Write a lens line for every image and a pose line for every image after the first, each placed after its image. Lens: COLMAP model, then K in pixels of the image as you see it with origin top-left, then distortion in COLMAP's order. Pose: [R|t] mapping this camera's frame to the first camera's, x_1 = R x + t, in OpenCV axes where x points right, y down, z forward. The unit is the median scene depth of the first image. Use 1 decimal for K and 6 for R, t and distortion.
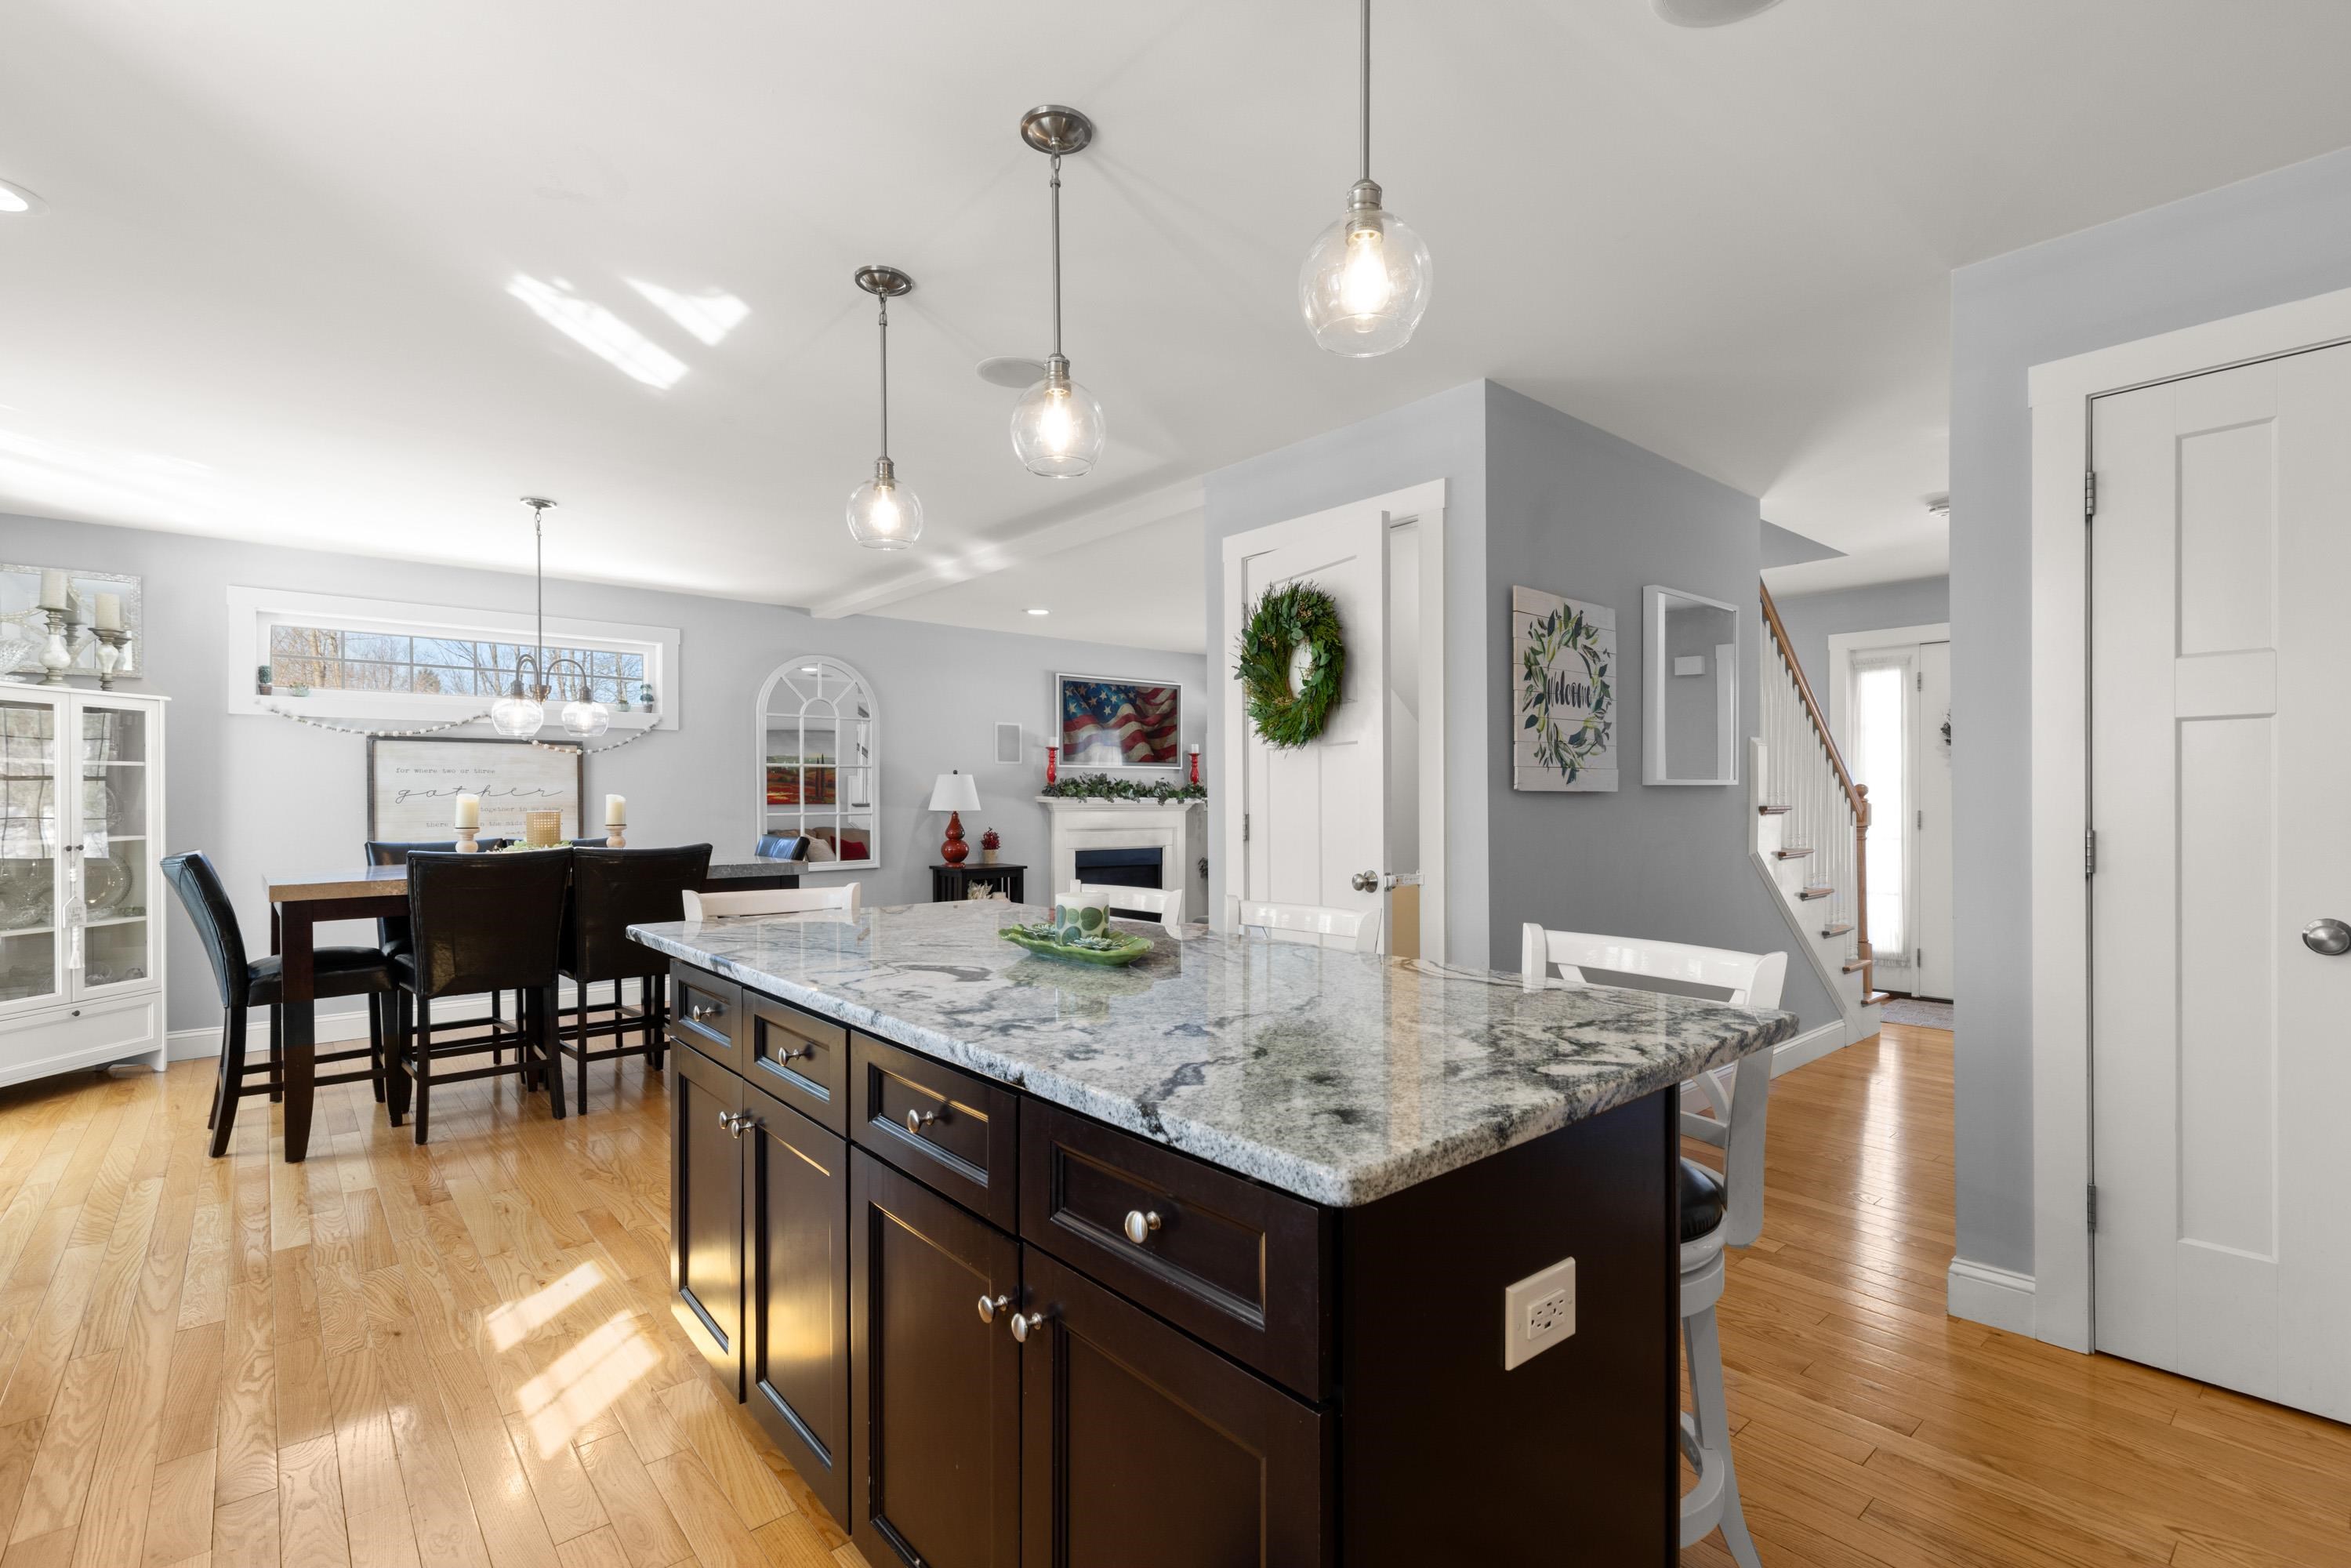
lens RADIAL K [[1071.9, 0, 1182.2], [0, 1071.9, 795.6], [0, 0, 1]] dist [0.004897, 0.000522]
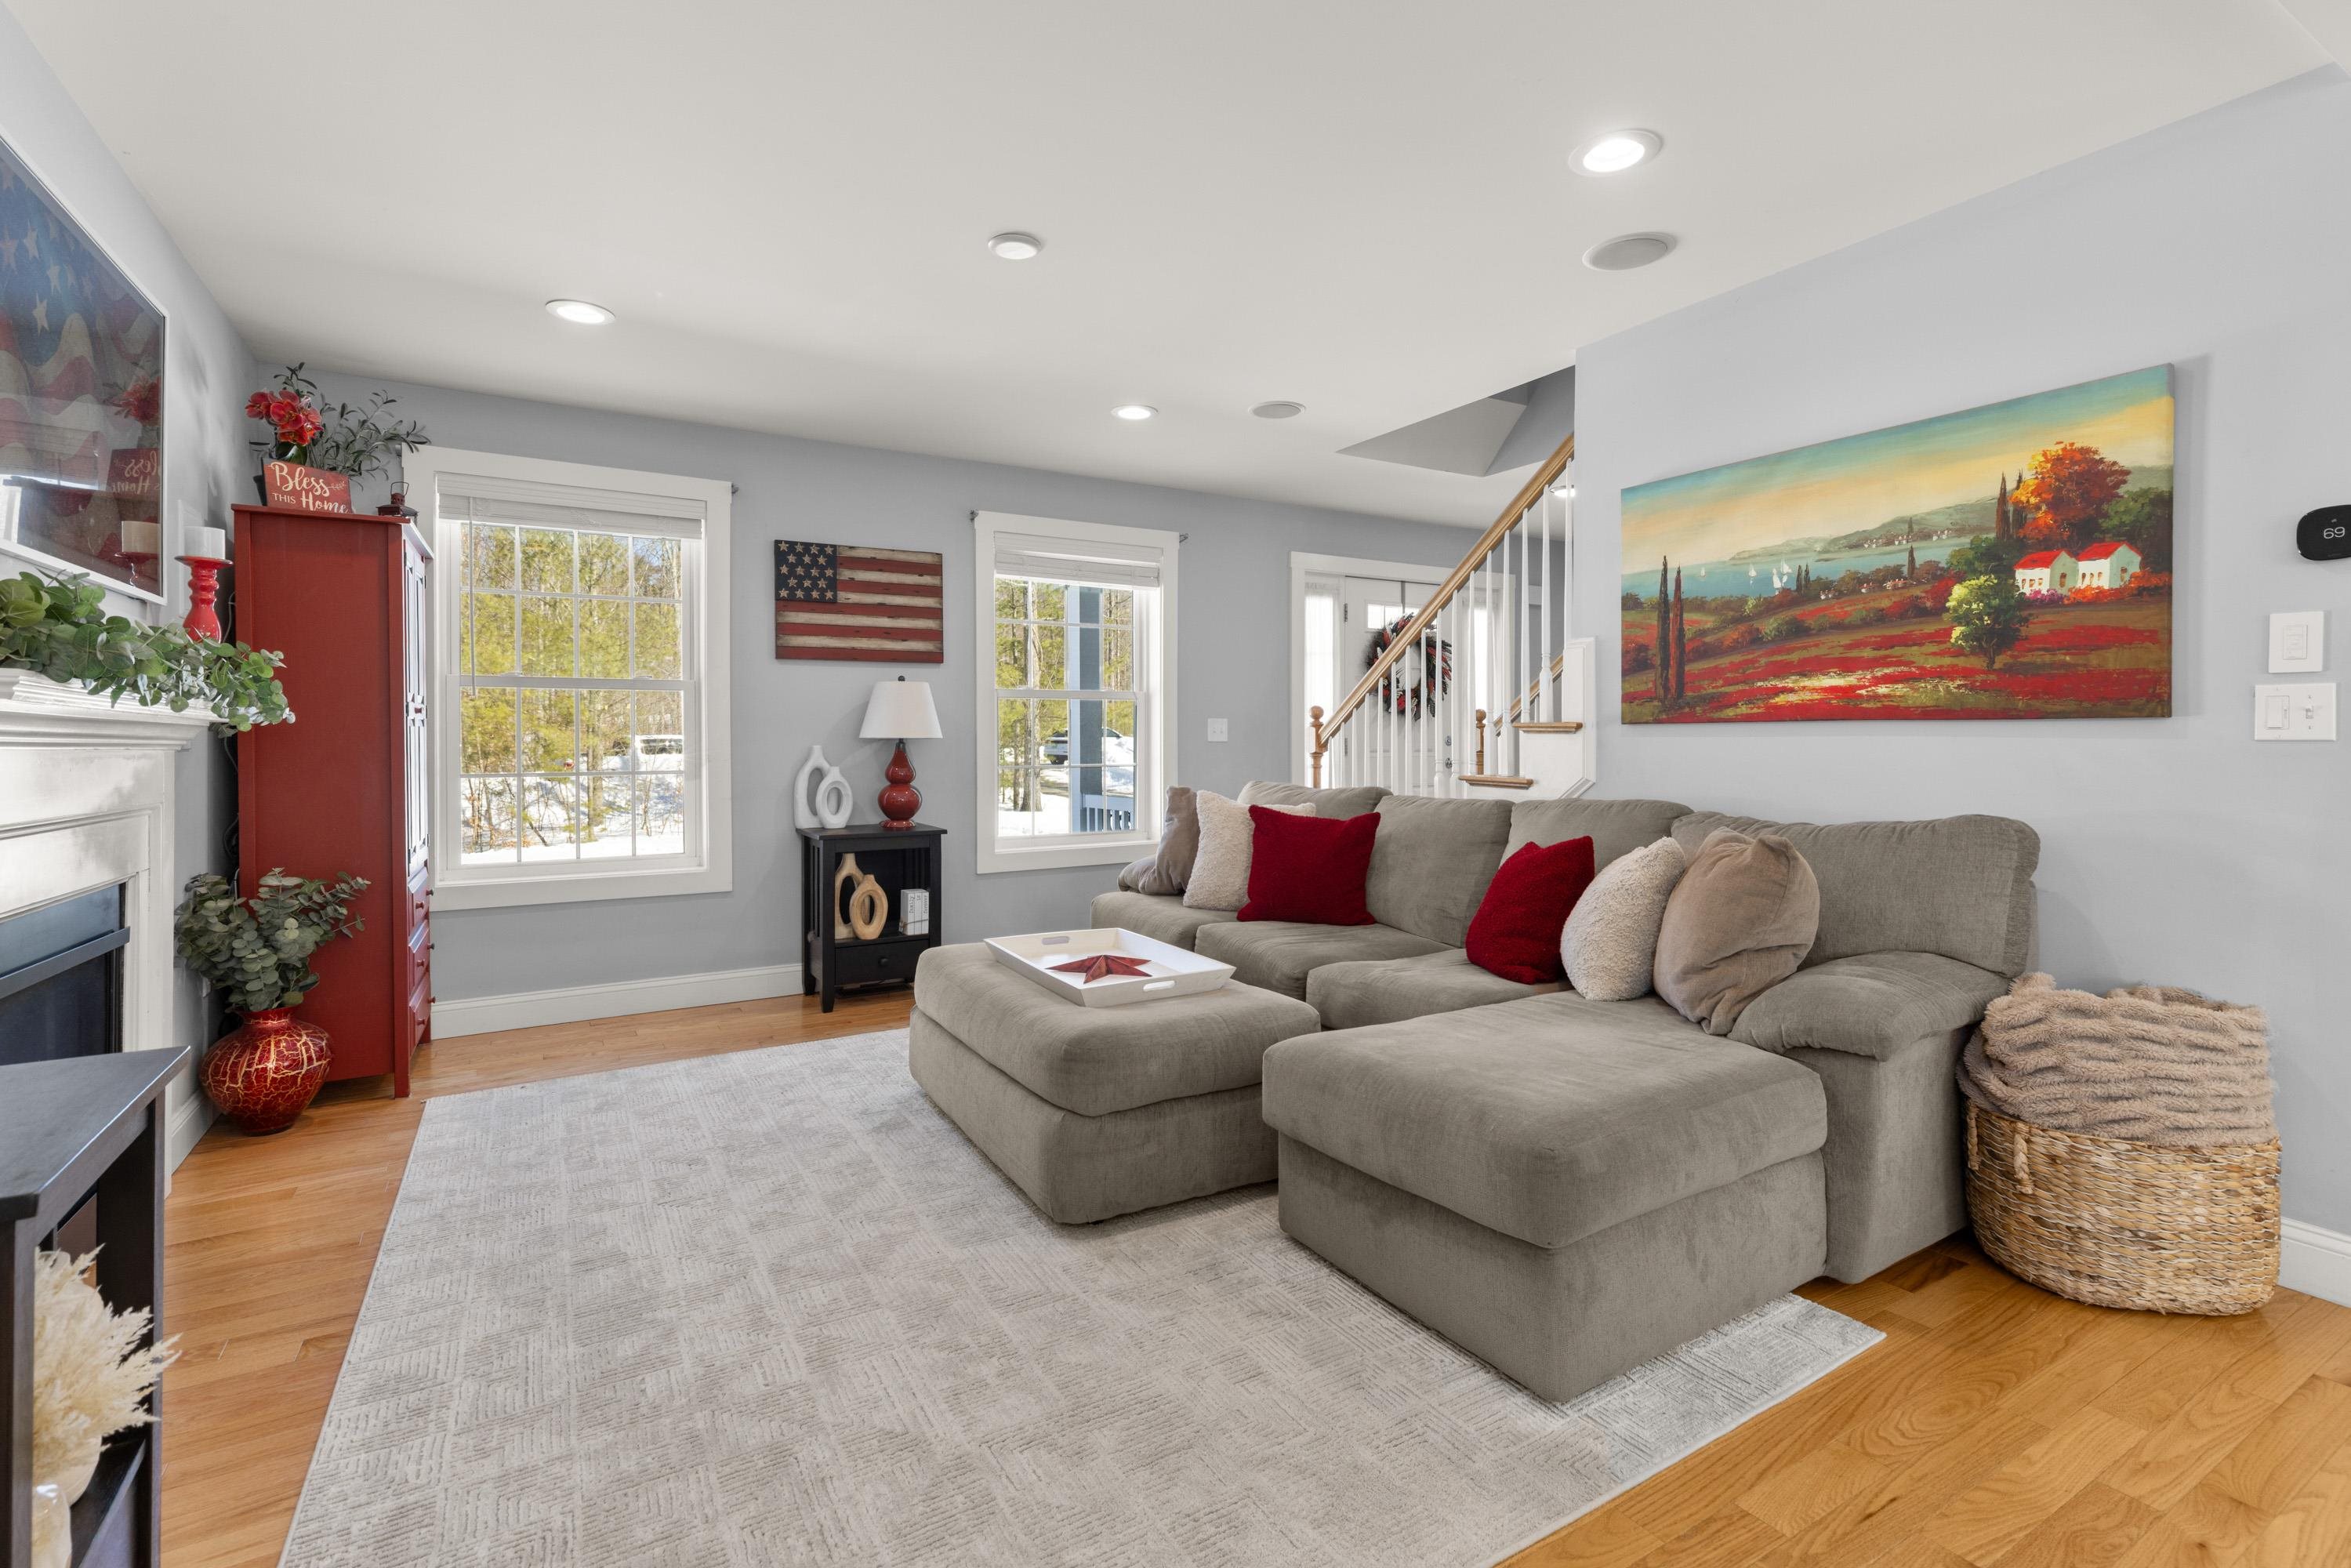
lens RADIAL K [[1071.9, 0, 1167.3], [0, 1071.9, 747.9], [0, 0, 1]] dist [0.004897, 0.000522]
pose [[0.162305, -0.004435, 0.986731, -0.357322], [0.000616, 0.999990, 0.004394, 0.018973], [-0.986741, -0.000106, 0.162306, 1.004199]]
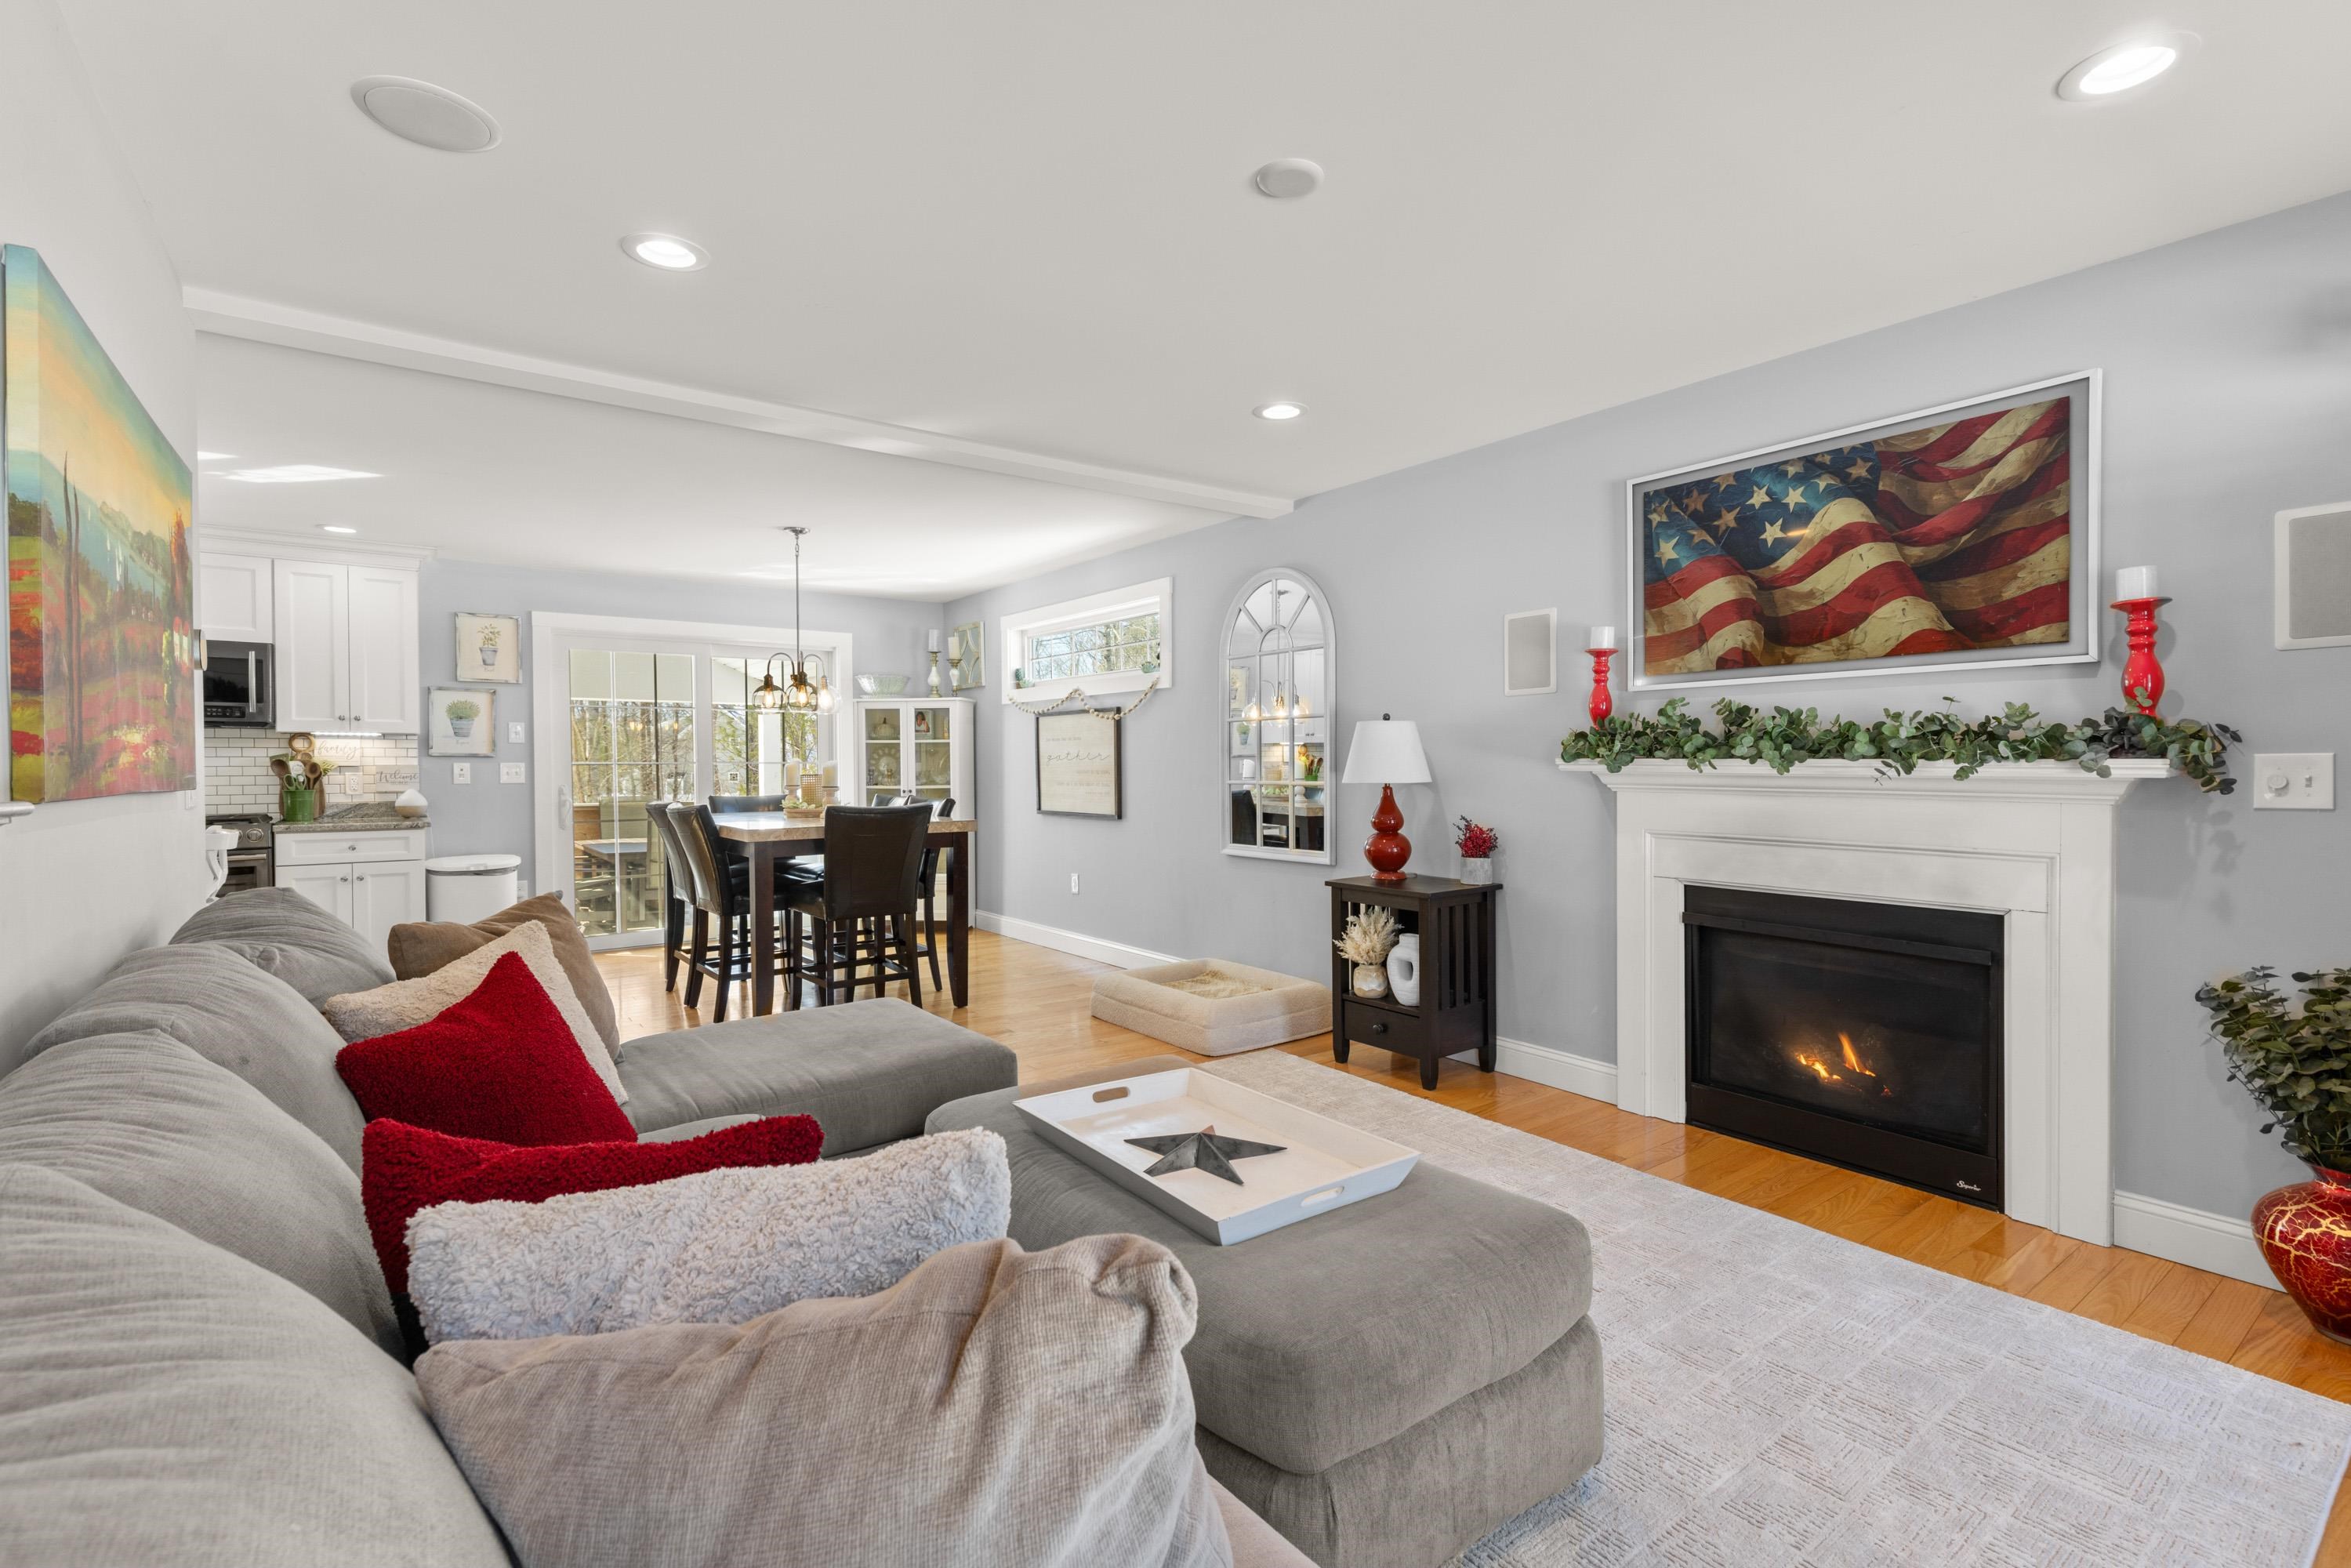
lens RADIAL K [[1071.9, 0, 1193.5], [0, 1071.9, 785.9], [0, 0, 1]] dist [0.004897, 0.000522]
pose [[-0.070979, 0.024046, -0.997188, 0.462894], [0.007360, 0.999695, 0.023583, 0.001678], [0.997451, -0.005665, -0.071134, 1.135331]]
